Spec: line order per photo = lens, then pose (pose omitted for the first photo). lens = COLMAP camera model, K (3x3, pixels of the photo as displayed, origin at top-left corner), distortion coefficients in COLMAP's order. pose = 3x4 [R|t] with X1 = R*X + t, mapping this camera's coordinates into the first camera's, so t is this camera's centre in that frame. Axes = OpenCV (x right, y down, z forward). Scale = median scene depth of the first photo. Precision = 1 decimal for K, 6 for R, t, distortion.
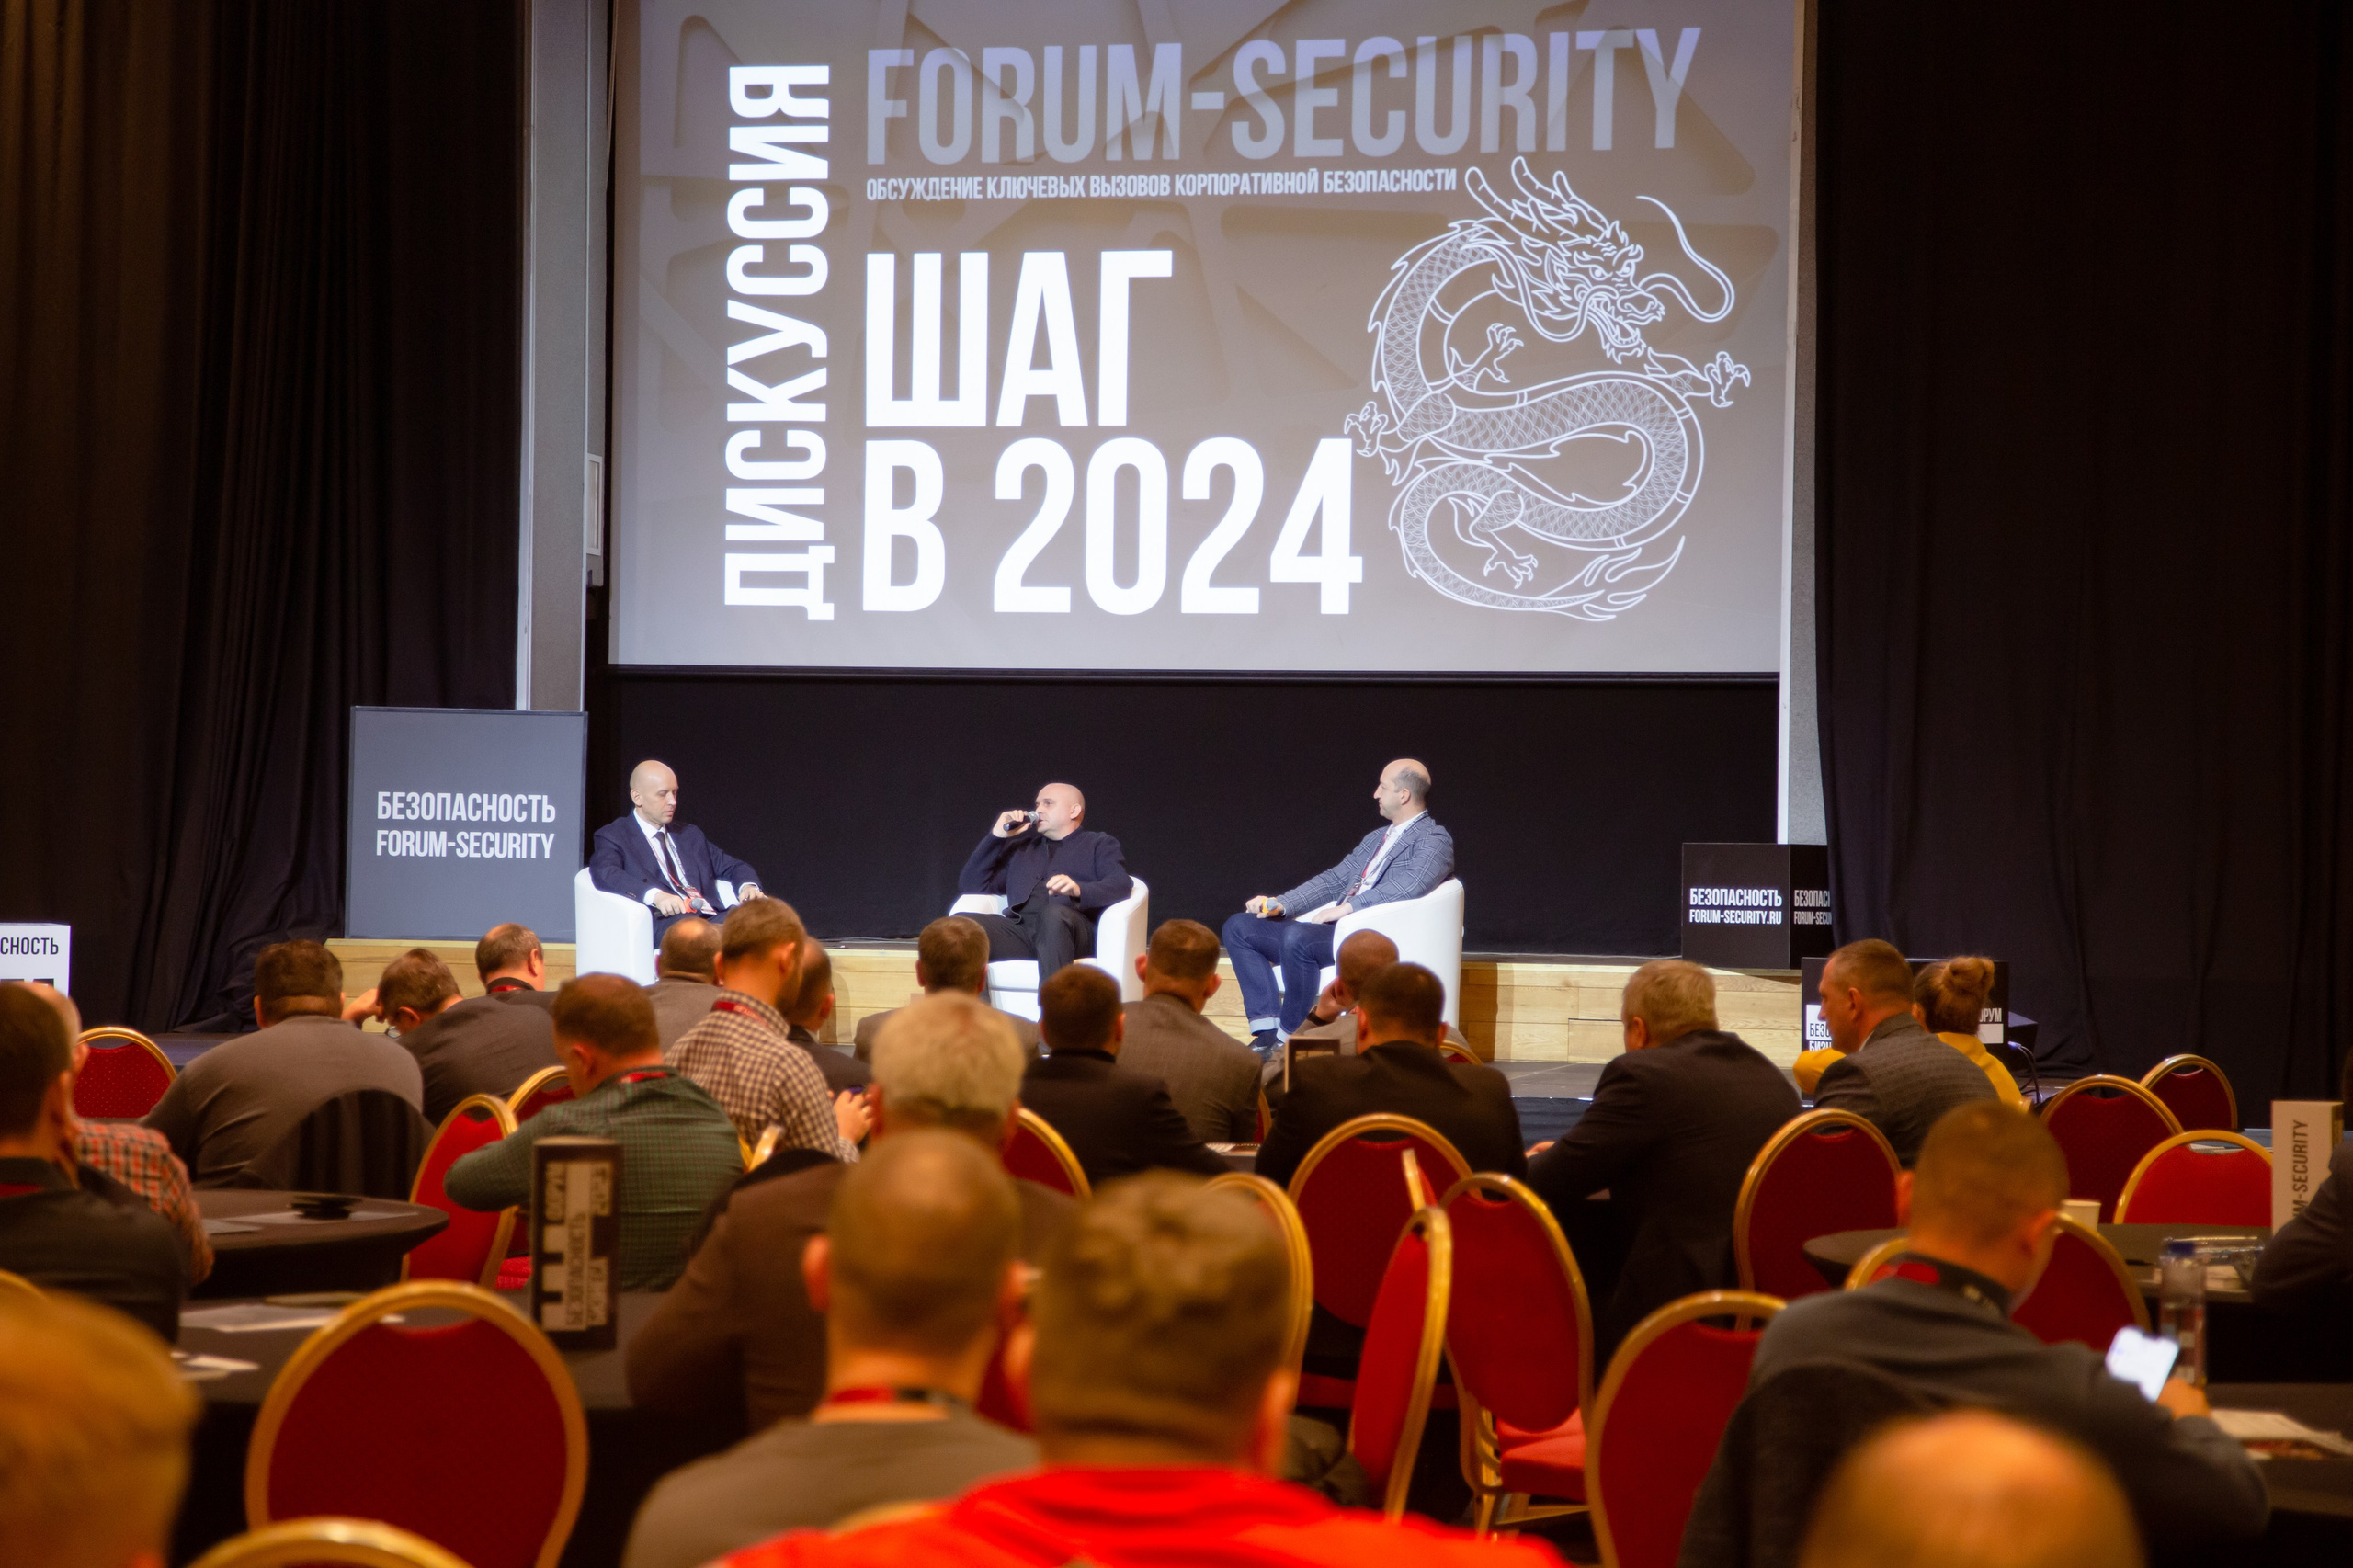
lens RADIAL K [[5576.7, 0, 1170.1], [0, 5576.7, 800.1], [0, 0, 1]] dist [0.483441, 0.000000]
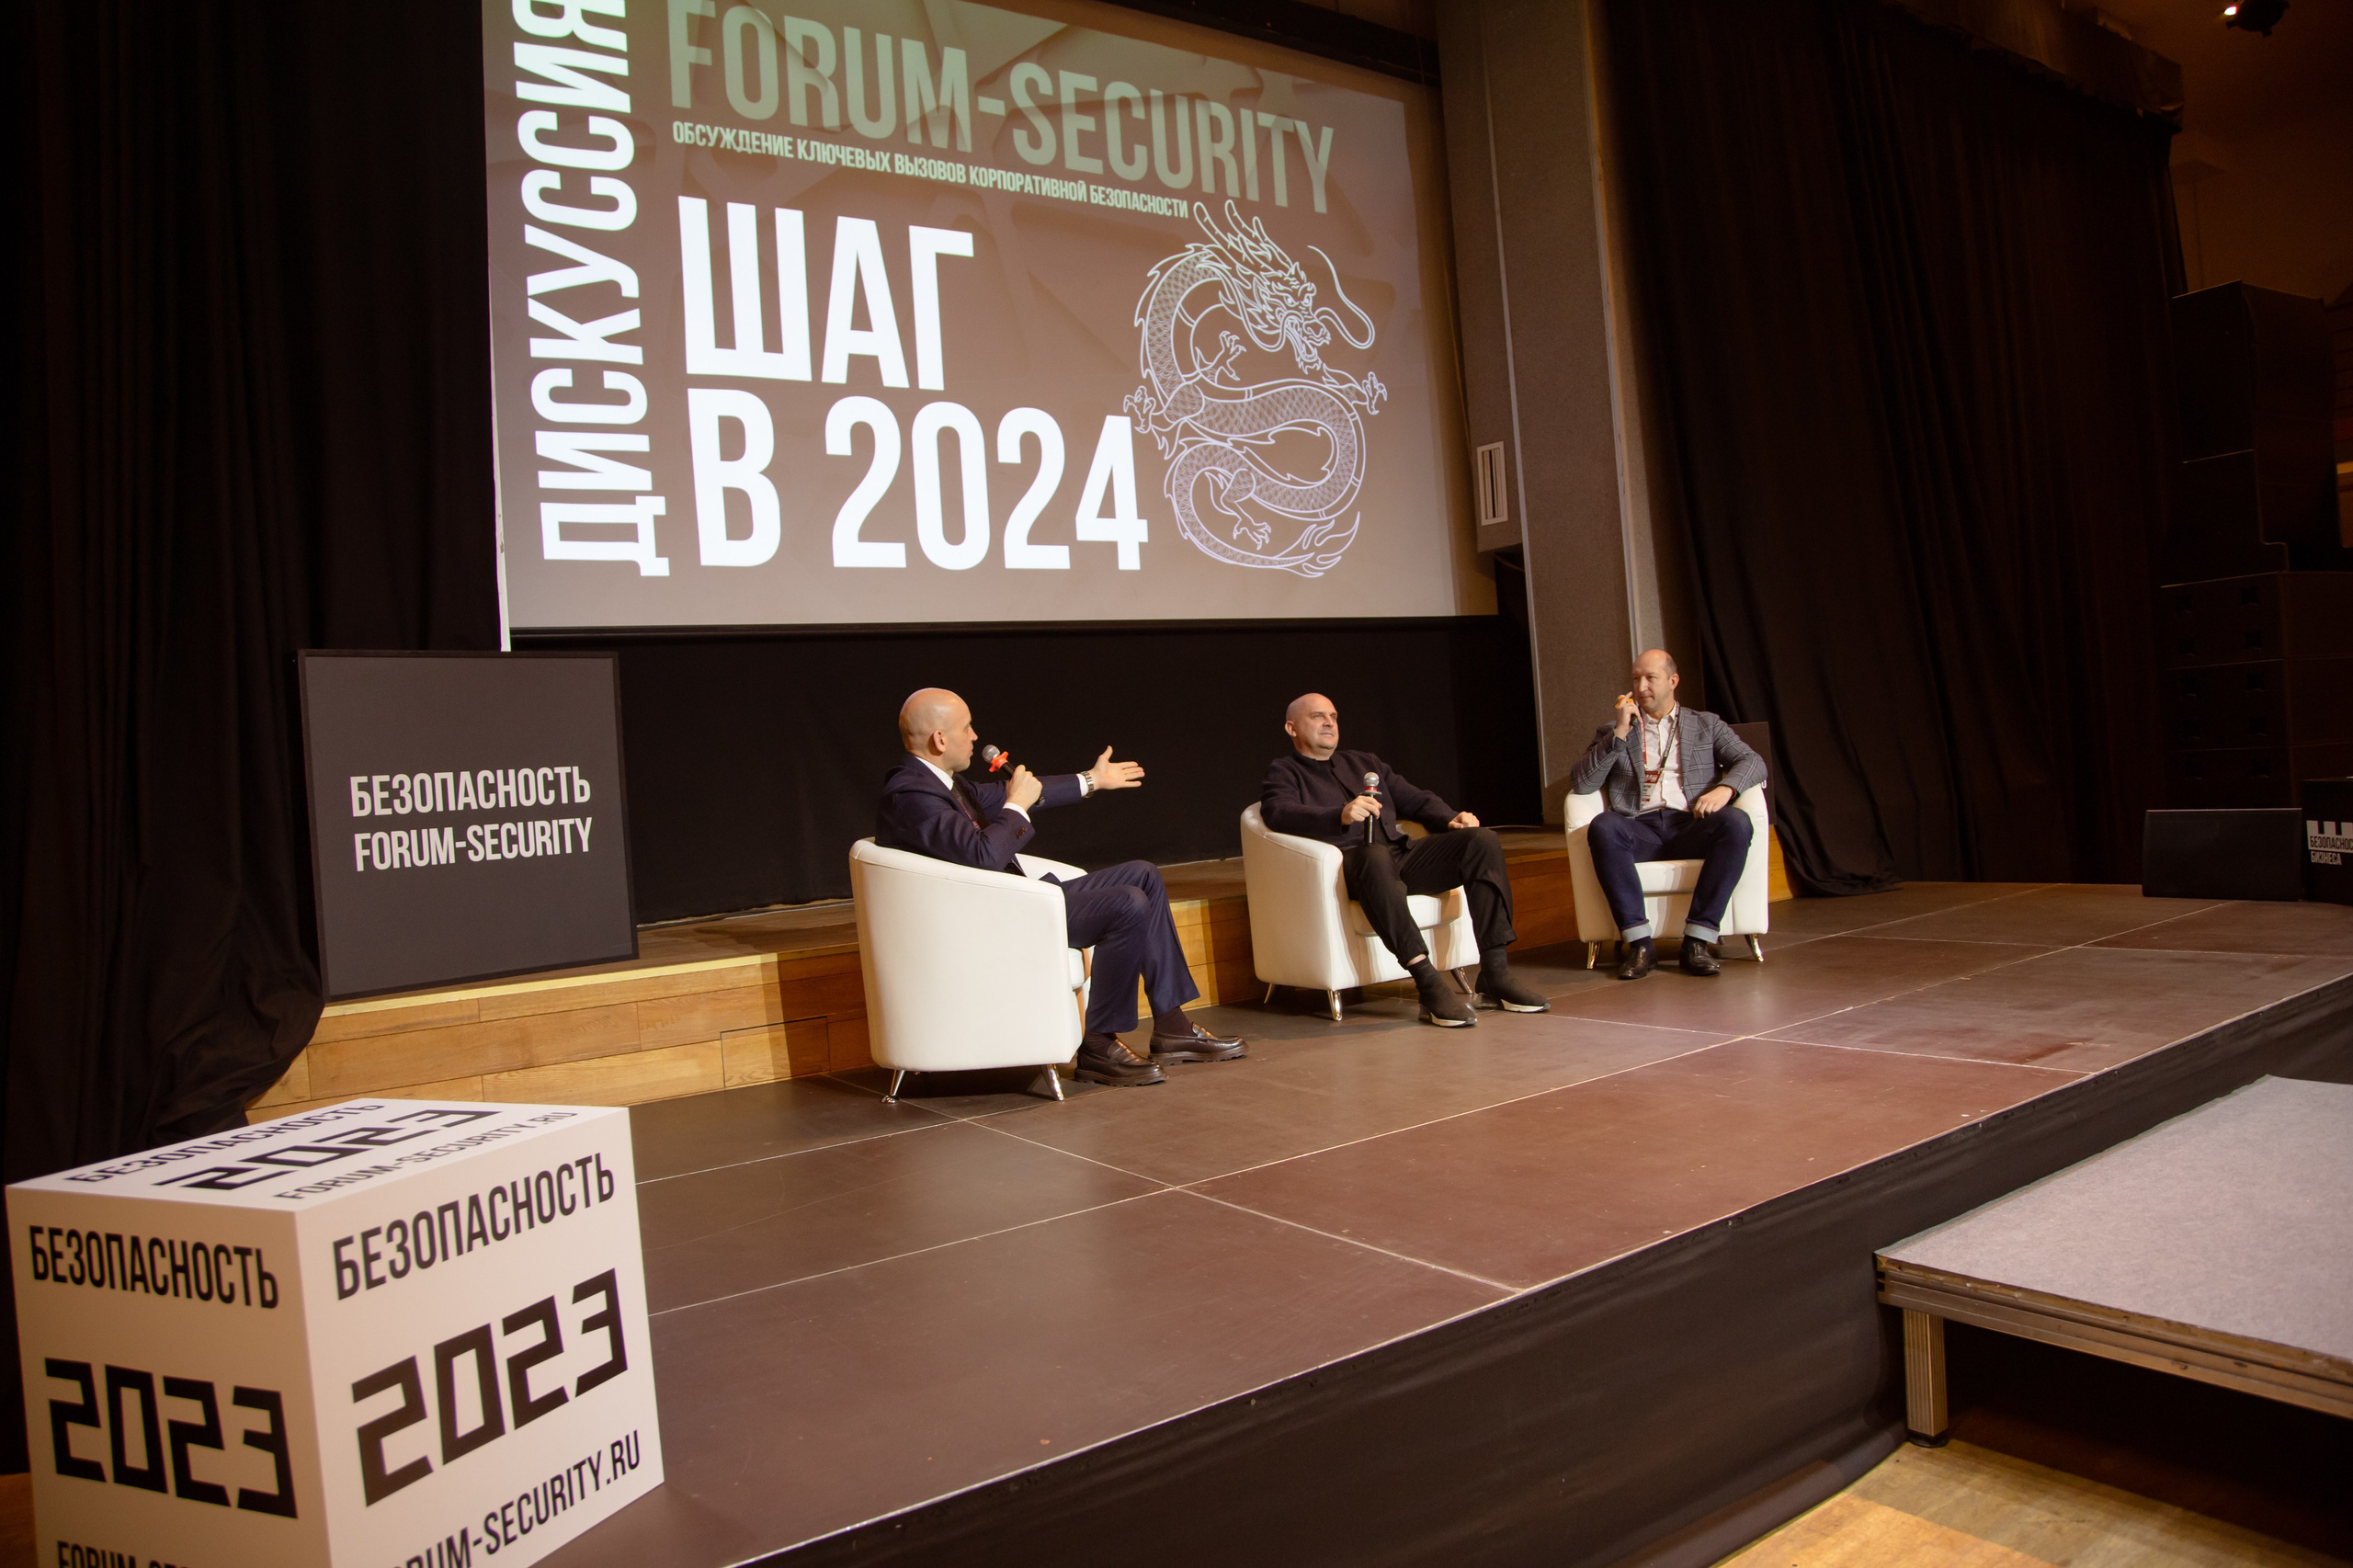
lens RADIAL K [[1601.0, 0, 1192.5], [0, 1601.0, 769.7], [0, 0, 1]] dist [-0.099841, 0.035254]
pose [[0.655508, -0.064873, 0.752396, -0.208814], [0.077950, 0.996794, 0.018034, 0.002083], [-0.751154, 0.046828, 0.658464, 0.783173]]
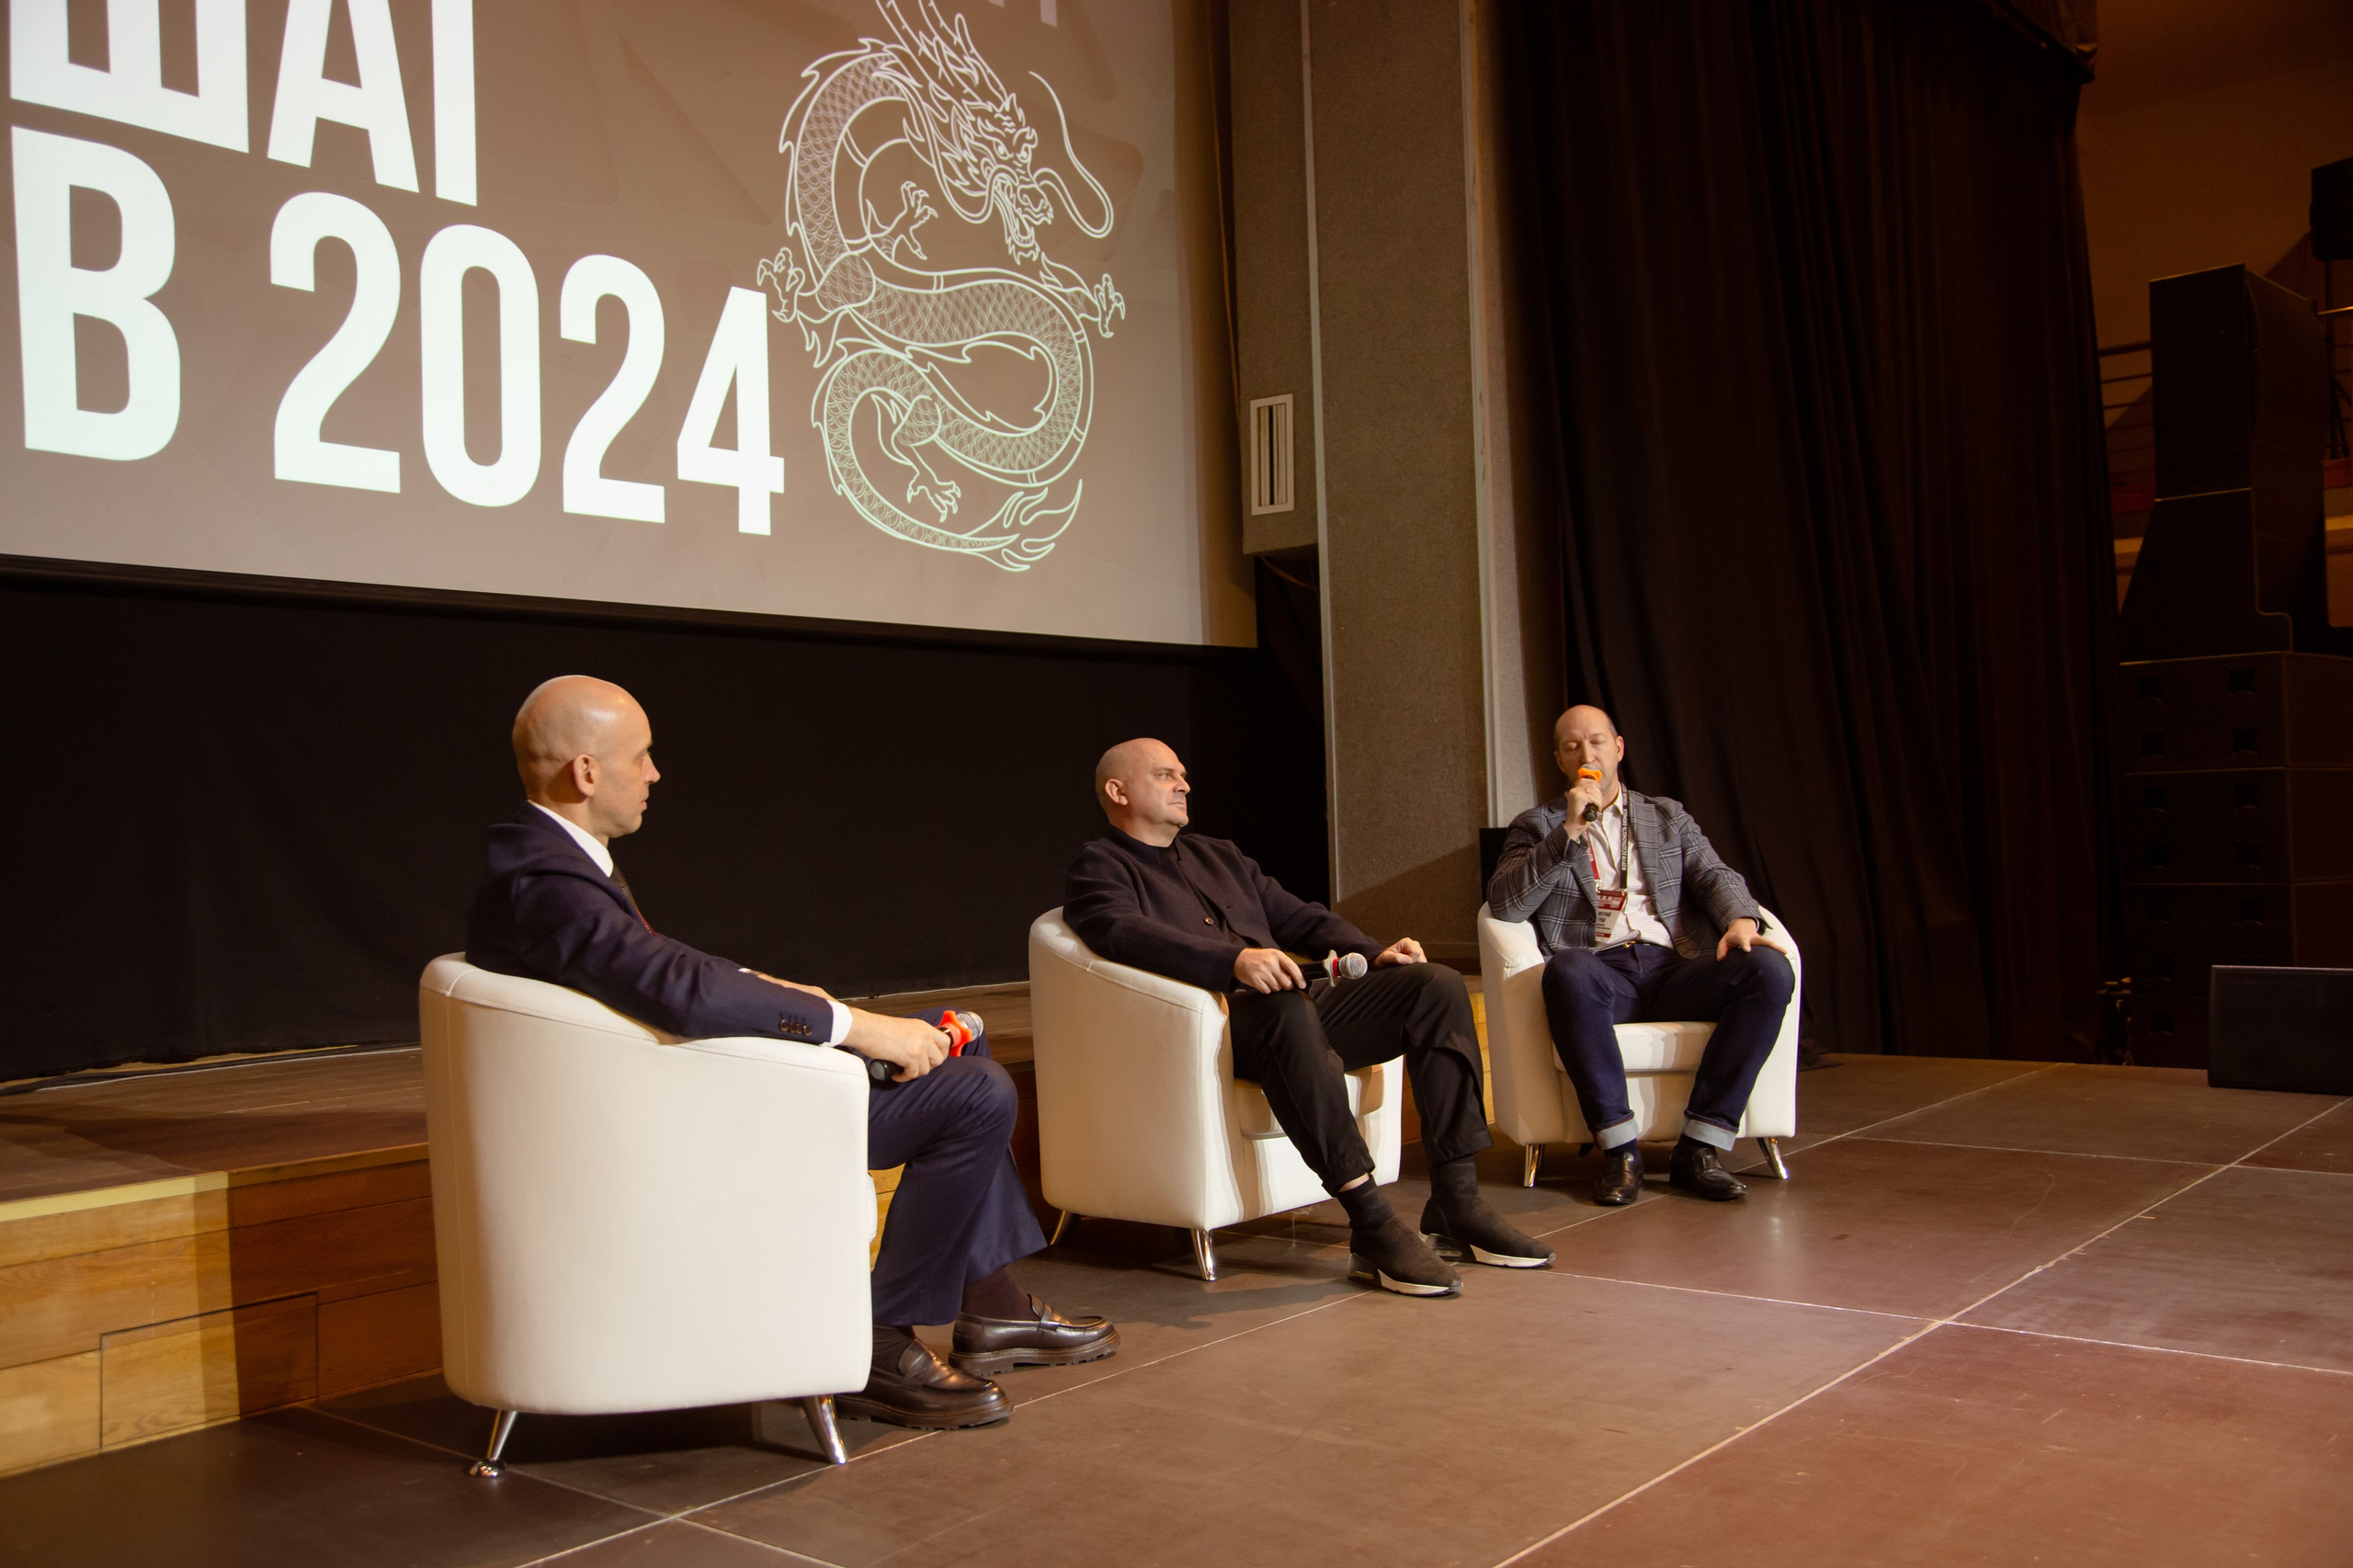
lens RADIAL K [[2107.6, 0, 1160.1], [0, 2107.6, 786.1], [0, 0, 1]] dist [-0.010311, 0.052880]
pose [[0.440683, -0.007098, 0.897635, -0.190192], [0.031359, 0.999480, -0.007492, 0.002452], [-0.897115, 0.031450, 0.440676, 0.839917]]
